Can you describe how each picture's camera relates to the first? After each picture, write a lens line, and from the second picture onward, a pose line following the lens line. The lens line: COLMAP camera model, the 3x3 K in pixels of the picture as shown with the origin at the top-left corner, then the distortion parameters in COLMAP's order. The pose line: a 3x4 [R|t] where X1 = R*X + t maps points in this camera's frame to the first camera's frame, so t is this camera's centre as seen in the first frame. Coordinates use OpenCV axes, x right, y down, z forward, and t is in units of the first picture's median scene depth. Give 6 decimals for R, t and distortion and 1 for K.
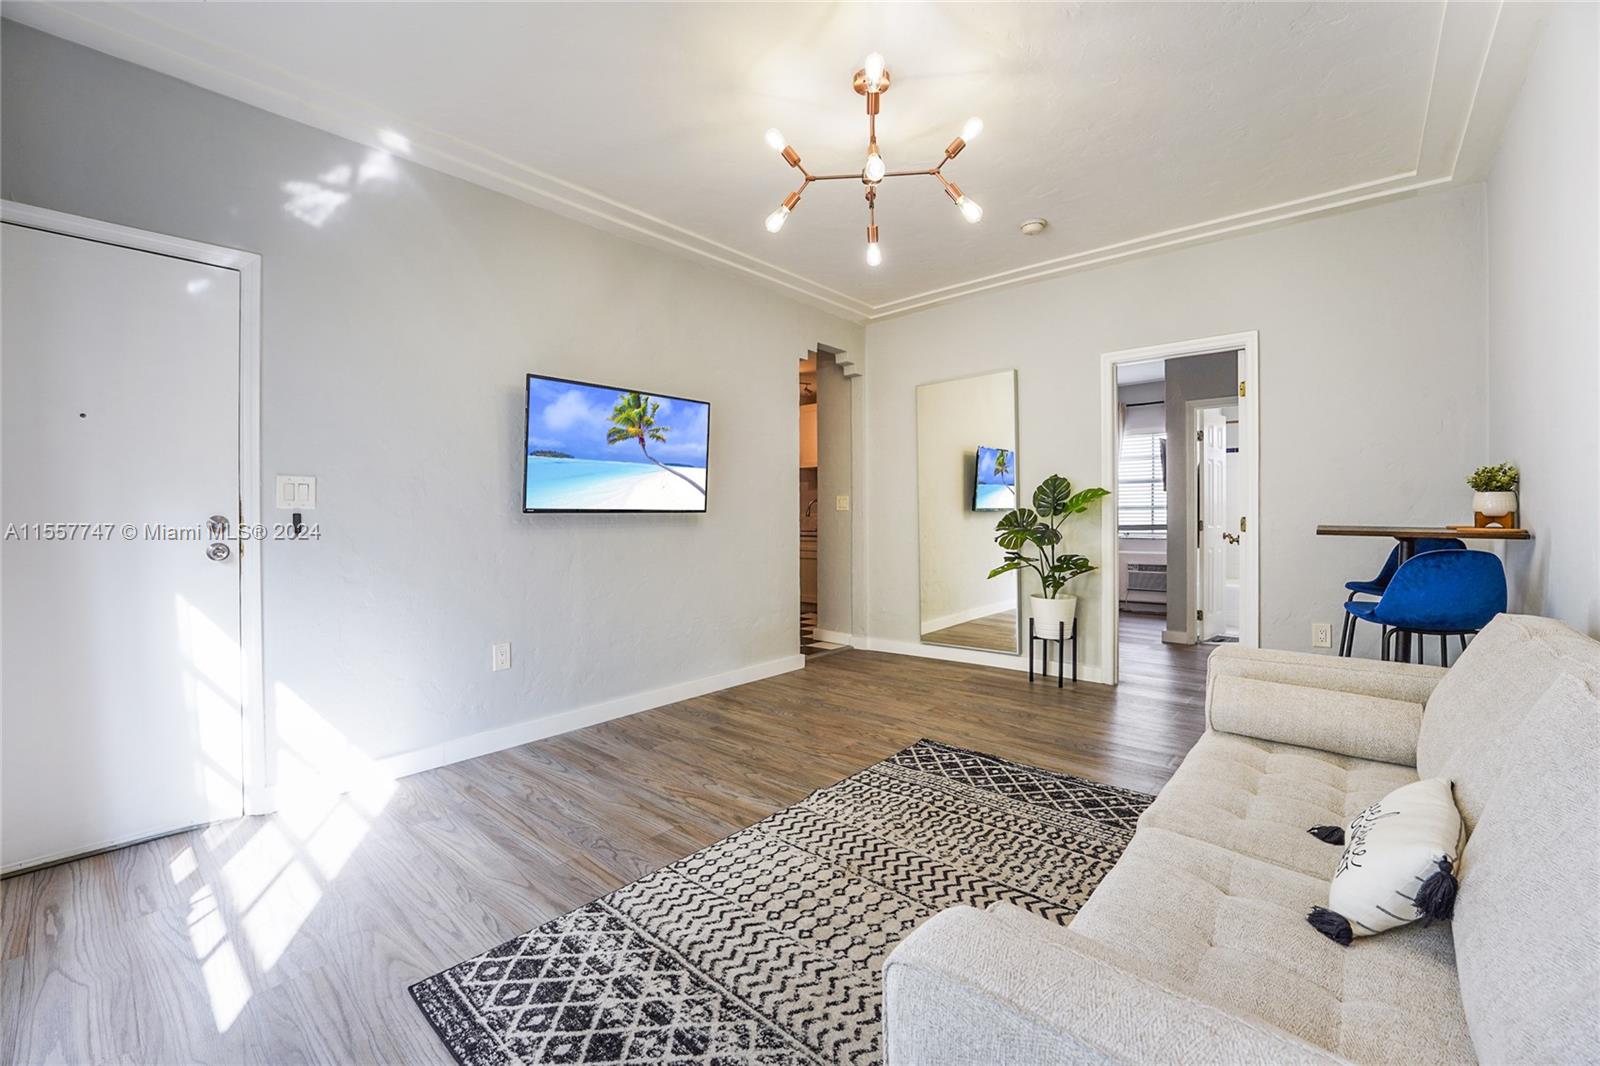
lens RADIAL K [[661.0, 0, 791.0], [0, 661.0, 528.9], [0, 0, 1]] dist [-0.019162, 0.001106]
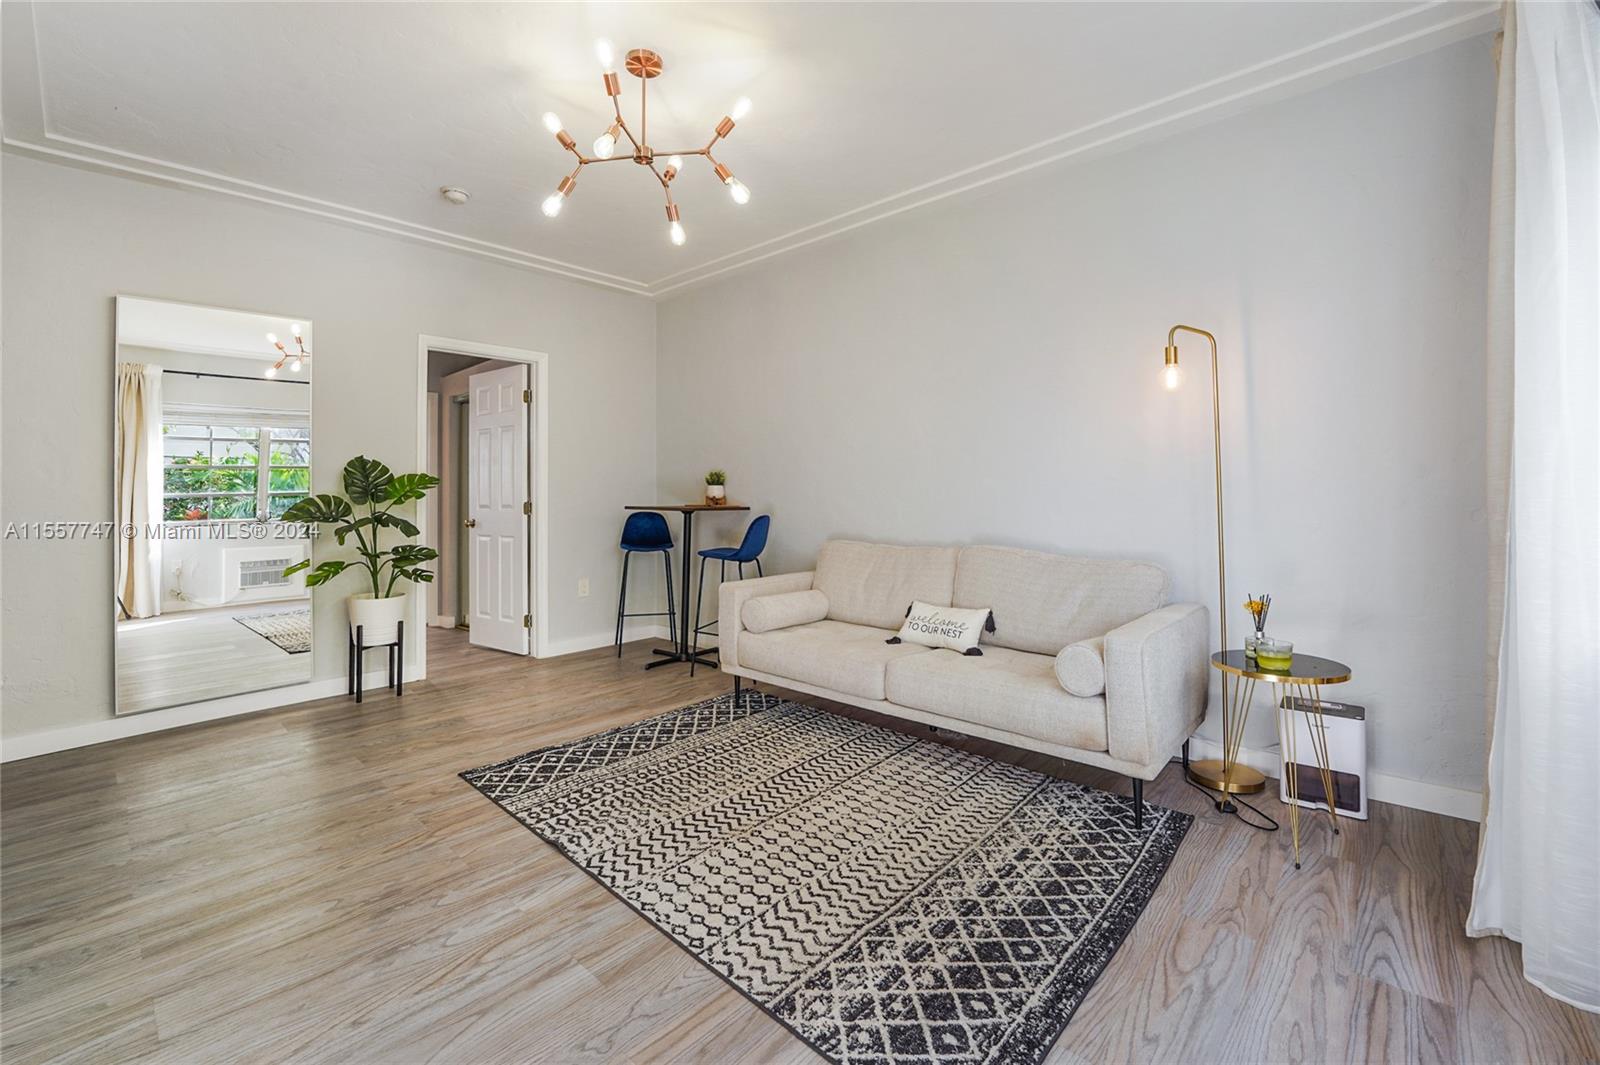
lens RADIAL K [[678.9, 0, 805.1], [0, 678.9, 490.4], [0, 0, 1]] dist [-0.020153, 0.000092]
pose [[0.000990, 0.014173, 0.999899, -0.733145], [0.033068, 0.999352, -0.014198, -0.008019], [-0.999453, 0.033079, 0.000521, 0.642533]]
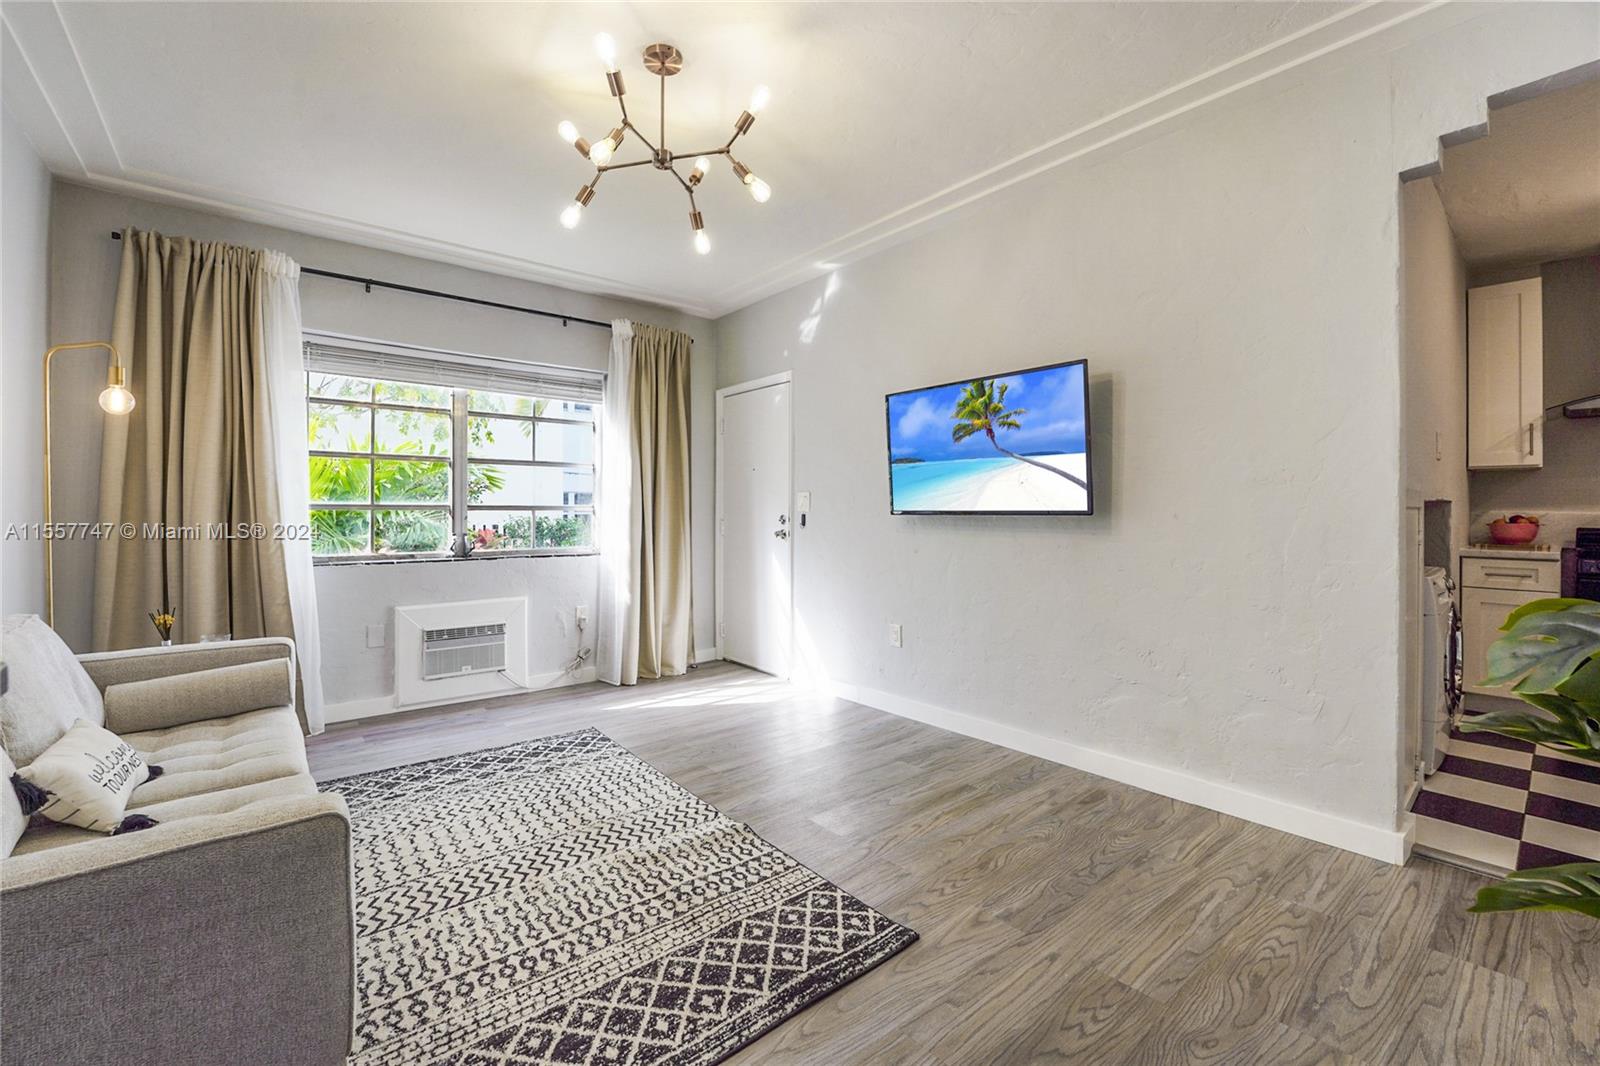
lens RADIAL K [[661.0, 0, 786.3], [0, 661.0, 494.5], [0, 0, 1]] dist [-0.019162, 0.001106]
pose [[-0.158977, -0.021245, -0.987054, 0.872455], [-0.018416, 0.999658, -0.018550, -0.037607], [0.987111, 0.015228, -0.159314, 1.119122]]
